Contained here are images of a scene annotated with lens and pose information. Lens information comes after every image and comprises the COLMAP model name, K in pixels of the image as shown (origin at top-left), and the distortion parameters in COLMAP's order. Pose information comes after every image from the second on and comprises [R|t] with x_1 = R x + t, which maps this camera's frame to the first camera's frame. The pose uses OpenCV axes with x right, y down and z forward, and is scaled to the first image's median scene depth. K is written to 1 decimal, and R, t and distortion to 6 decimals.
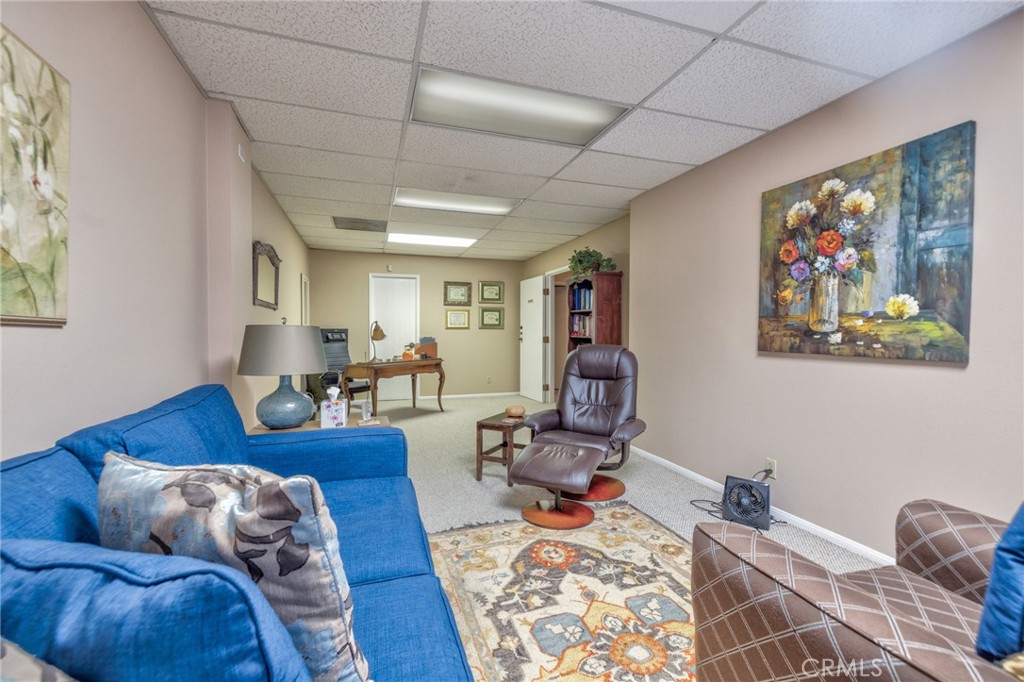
lens RADIAL K [[438.9, 0, 513.7], [0, 438.9, 337.5], [0, 0, 1]] dist [0.002532, -0.000486]
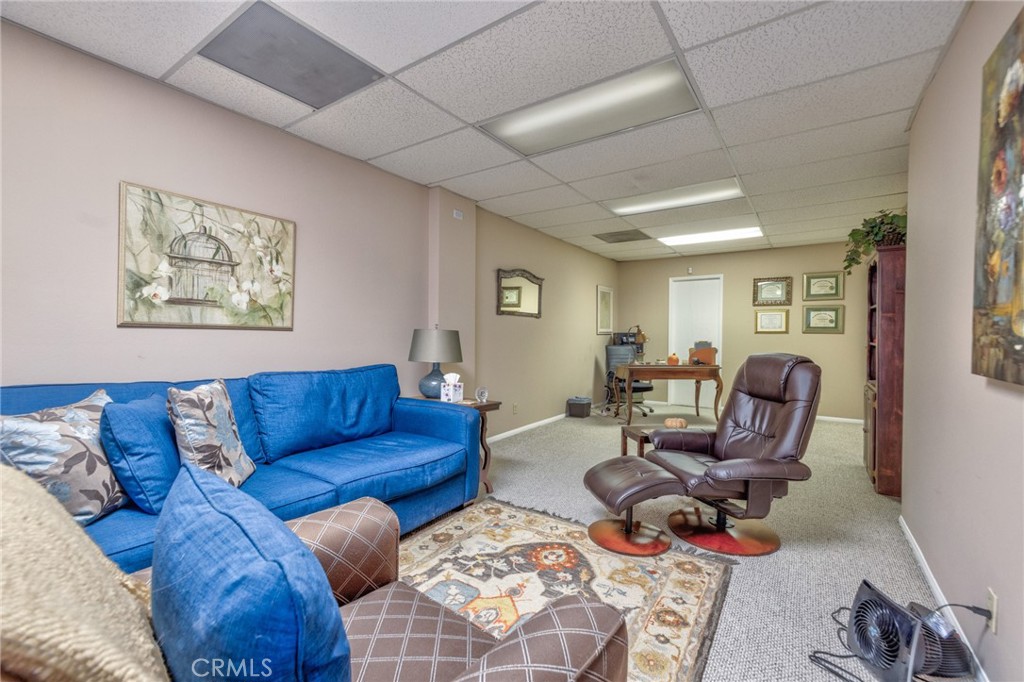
lens RADIAL K [[438.9, 0, 512.7], [0, 438.9, 338.5], [0, 0, 1]] dist [0.002532, -0.000486]
pose [[0.591832, 0.010948, -0.805987, 0.779457], [-0.017836, 0.999841, 0.000485, -0.002422], [0.805864, 0.014089, 0.591933, 0.303384]]
